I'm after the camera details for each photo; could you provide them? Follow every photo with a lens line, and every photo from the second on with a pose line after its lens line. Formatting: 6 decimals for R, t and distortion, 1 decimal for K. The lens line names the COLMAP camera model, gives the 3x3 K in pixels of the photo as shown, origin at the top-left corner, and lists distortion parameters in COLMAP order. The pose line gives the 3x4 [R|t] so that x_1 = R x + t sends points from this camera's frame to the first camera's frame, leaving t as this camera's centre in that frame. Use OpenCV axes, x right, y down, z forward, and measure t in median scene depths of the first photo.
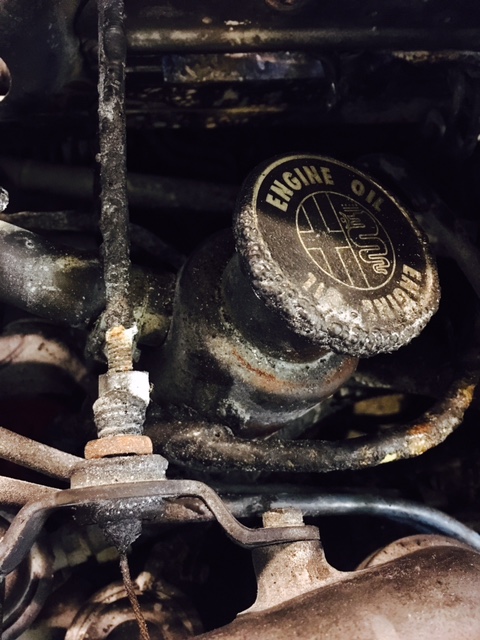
lens RADIAL K [[547.4, 0, 239.6], [0, 547.4, 320.4], [0, 0, 1]] dist [0.070835, -0.096736]
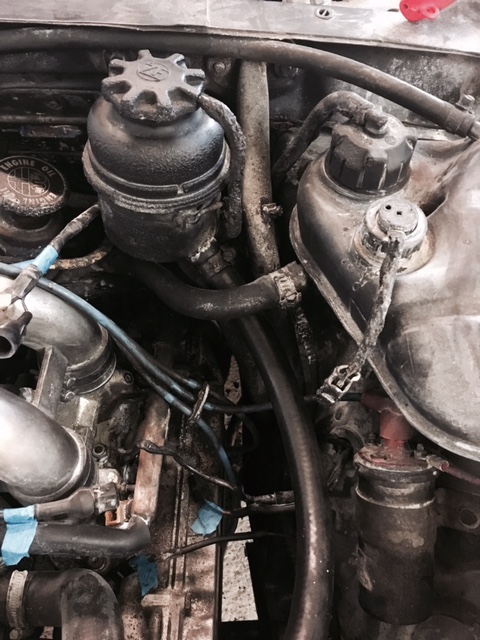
lens RADIAL K [[547.4, 0, 241.2], [0, 547.4, 319.9], [0, 0, 1]] dist [0.070835, -0.096736]
pose [[0.992795, 0.065756, -0.100173, 1.208786], [-0.078778, 0.988095, -0.132146, 0.646062], [0.090291, 0.139085, 0.986156, -1.263071]]
